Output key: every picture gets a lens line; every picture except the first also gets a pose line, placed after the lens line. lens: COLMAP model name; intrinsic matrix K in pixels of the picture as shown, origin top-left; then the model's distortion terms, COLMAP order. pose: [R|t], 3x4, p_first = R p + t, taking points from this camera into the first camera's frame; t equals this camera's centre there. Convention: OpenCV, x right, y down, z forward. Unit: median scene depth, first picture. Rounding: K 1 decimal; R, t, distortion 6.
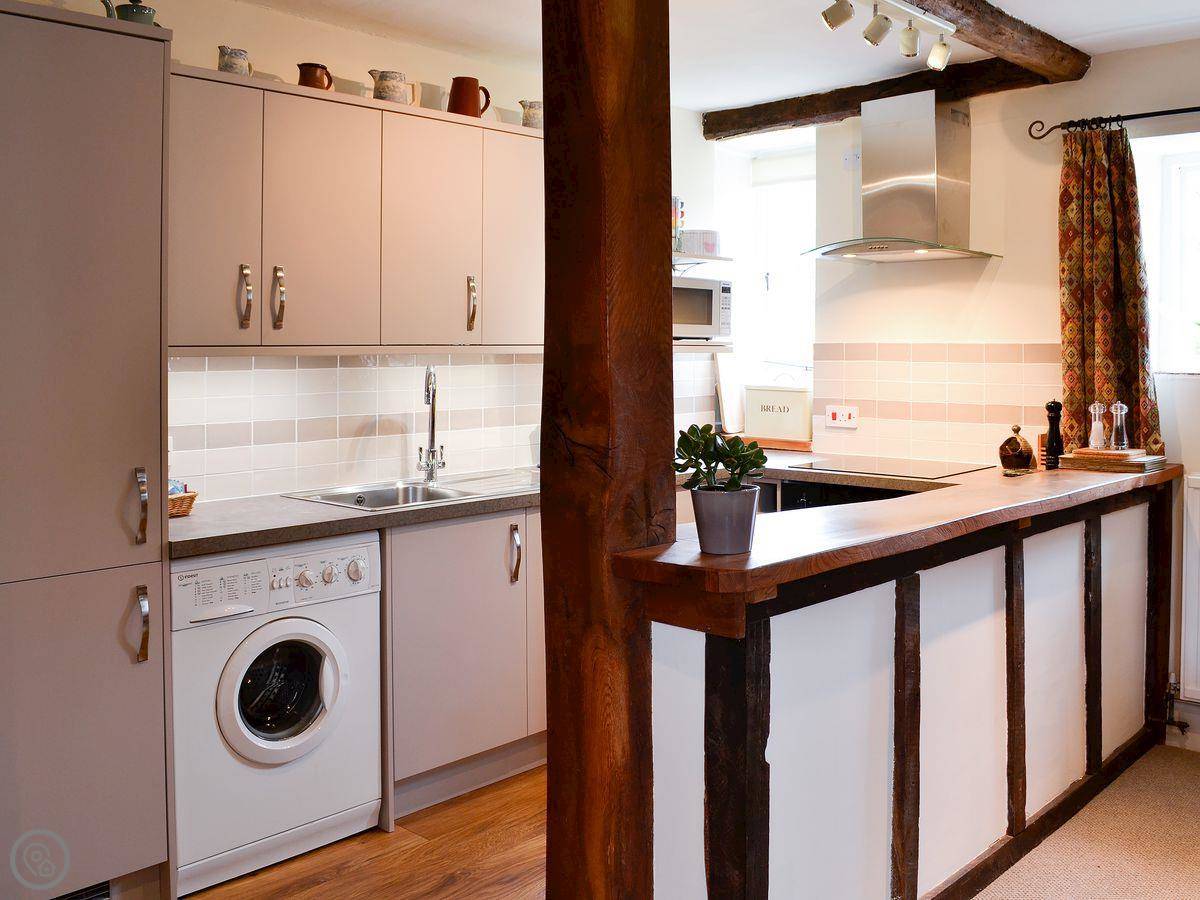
lens RADIAL K [[1109.0, 0, 629.3], [0, 1109.0, 361.3], [0, 0, 1]] dist [-0.041110, -0.005887]
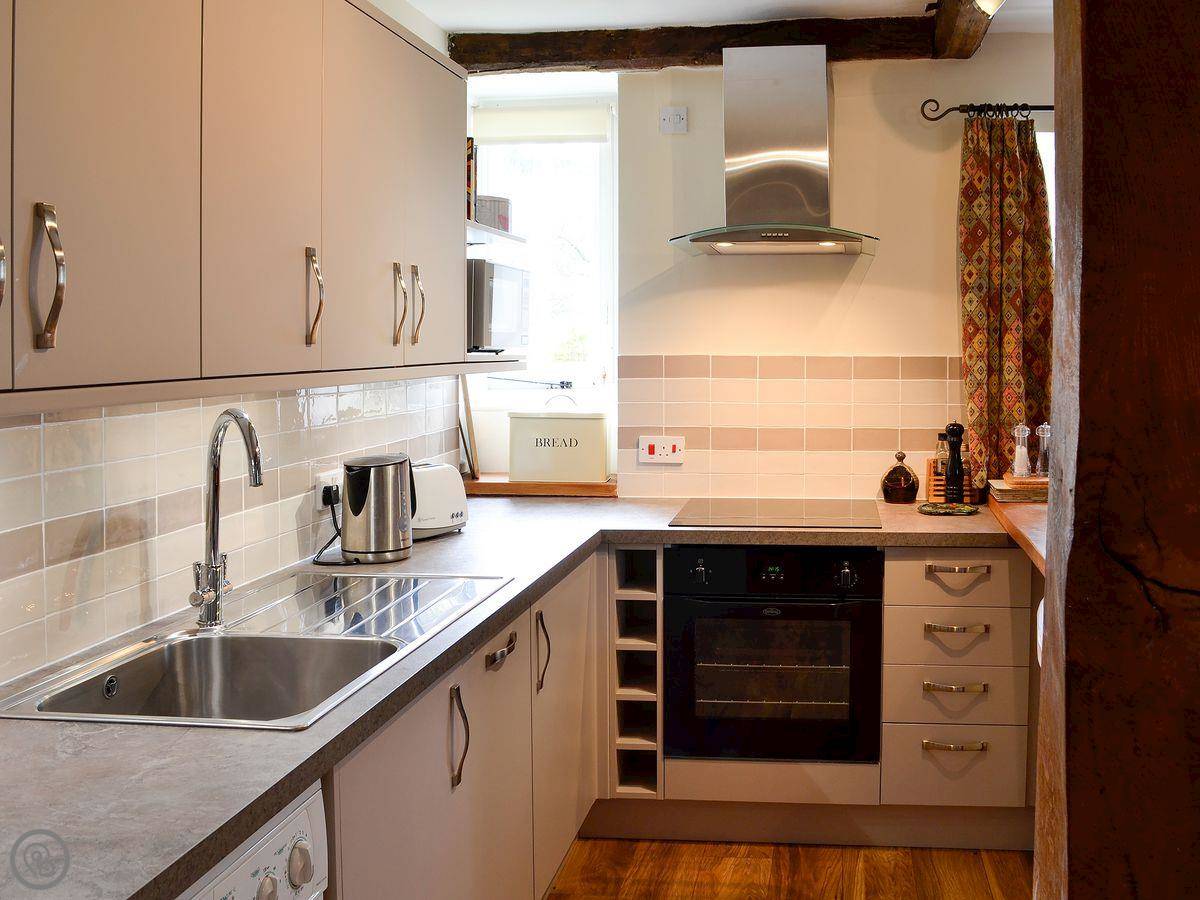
lens RADIAL K [[1087.4, 0, 601.1], [0, 1087.4, 385.4], [0, 0, 1]] dist [-0.057489, -0.000356]
pose [[0.801759, -0.026892, 0.597043, -0.357992], [0.008739, 0.999408, 0.033281, -0.025541], [-0.597584, -0.021466, 0.801519, 0.488517]]
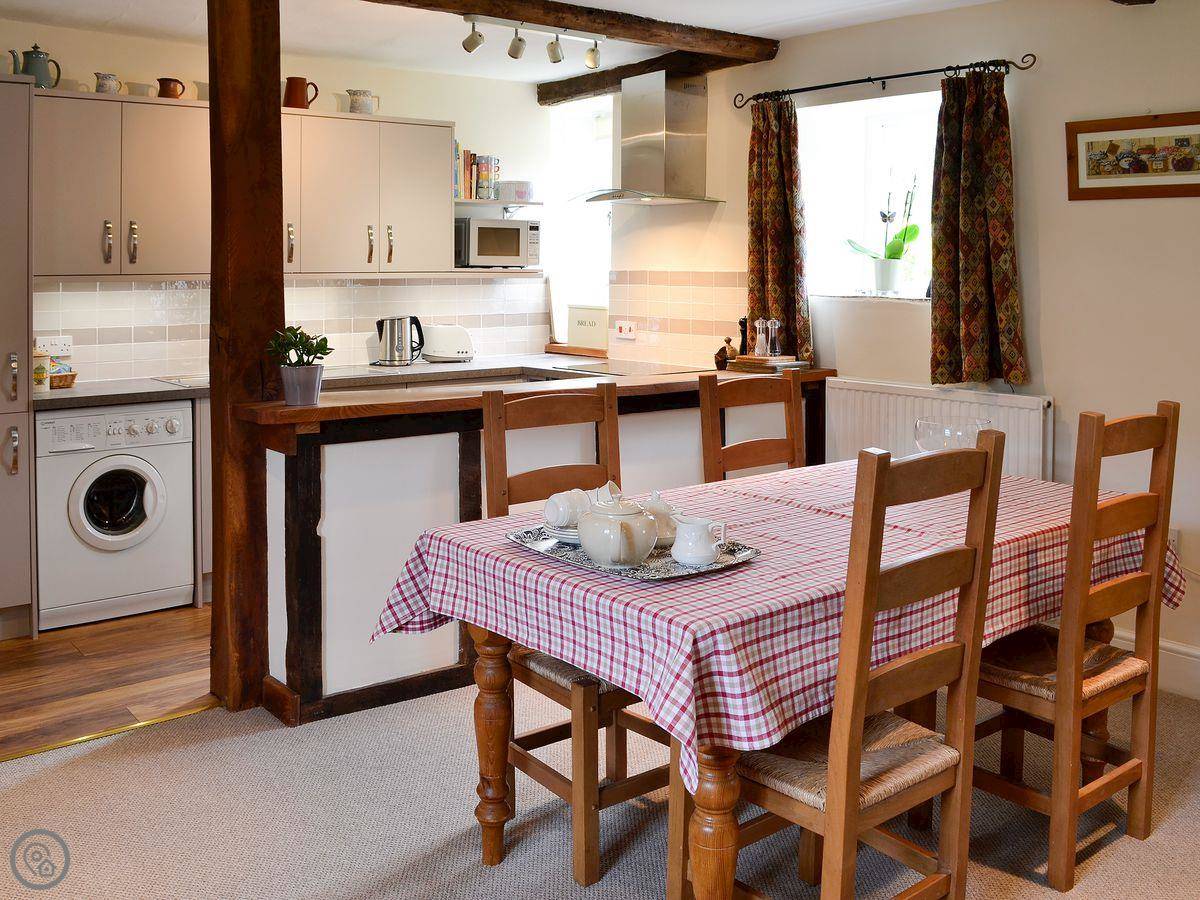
lens RADIAL K [[1133.2, 0, 570.4], [0, 1133.2, 285.3], [0, 0, 1]] dist [-0.009828, 0.010884]
pose [[0.983100, 0.002567, -0.183050, 0.432977], [-0.001949, 0.999992, 0.003552, -0.005270], [0.183058, -0.003135, 0.983097, -0.309736]]
